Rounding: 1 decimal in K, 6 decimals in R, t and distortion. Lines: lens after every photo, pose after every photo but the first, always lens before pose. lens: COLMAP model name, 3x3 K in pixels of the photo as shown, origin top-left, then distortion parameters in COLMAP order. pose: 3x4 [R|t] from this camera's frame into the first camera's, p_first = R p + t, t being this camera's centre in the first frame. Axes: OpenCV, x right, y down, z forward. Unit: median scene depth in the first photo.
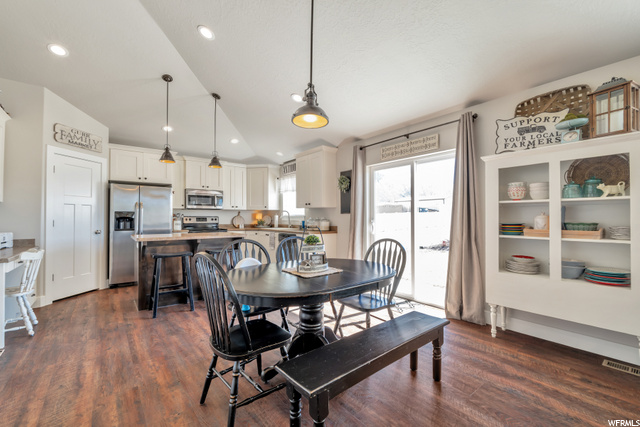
lens RADIAL K [[273.4, 0, 319.9], [0, 273.4, 215.5], [0, 0, 1]] dist [-0.001946, -0.000081]
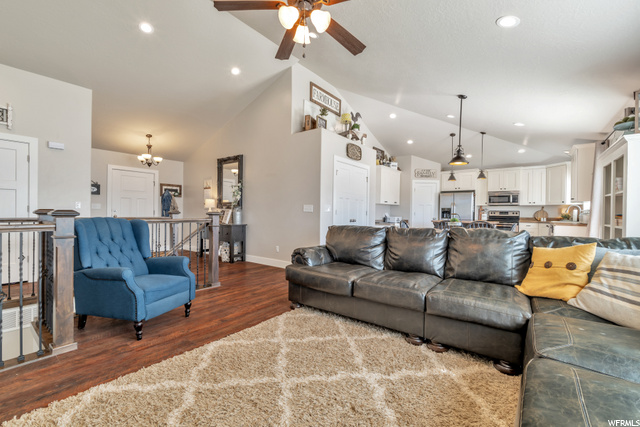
lens RADIAL K [[273.4, 0, 319.9], [0, 273.4, 215.5], [0, 0, 1]] dist [-0.001946, -0.000081]
pose [[0.239772, 0.014138, -0.970726, 0.781867], [-0.000966, 0.999897, 0.014324, 0.009330], [0.970829, -0.002497, 0.239761, -0.234588]]
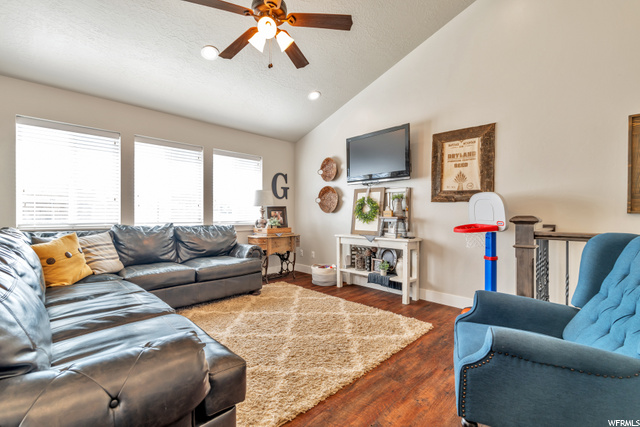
lens RADIAL K [[273.4, 0, 319.9], [0, 273.4, 215.5], [0, 0, 1]] dist [-0.001946, -0.000081]
pose [[-0.105004, 0.000461, 0.994472, -1.613868], [-0.013784, 0.999903, -0.001919, 0.015448], [-0.994376, -0.013909, -0.104988, -0.134574]]
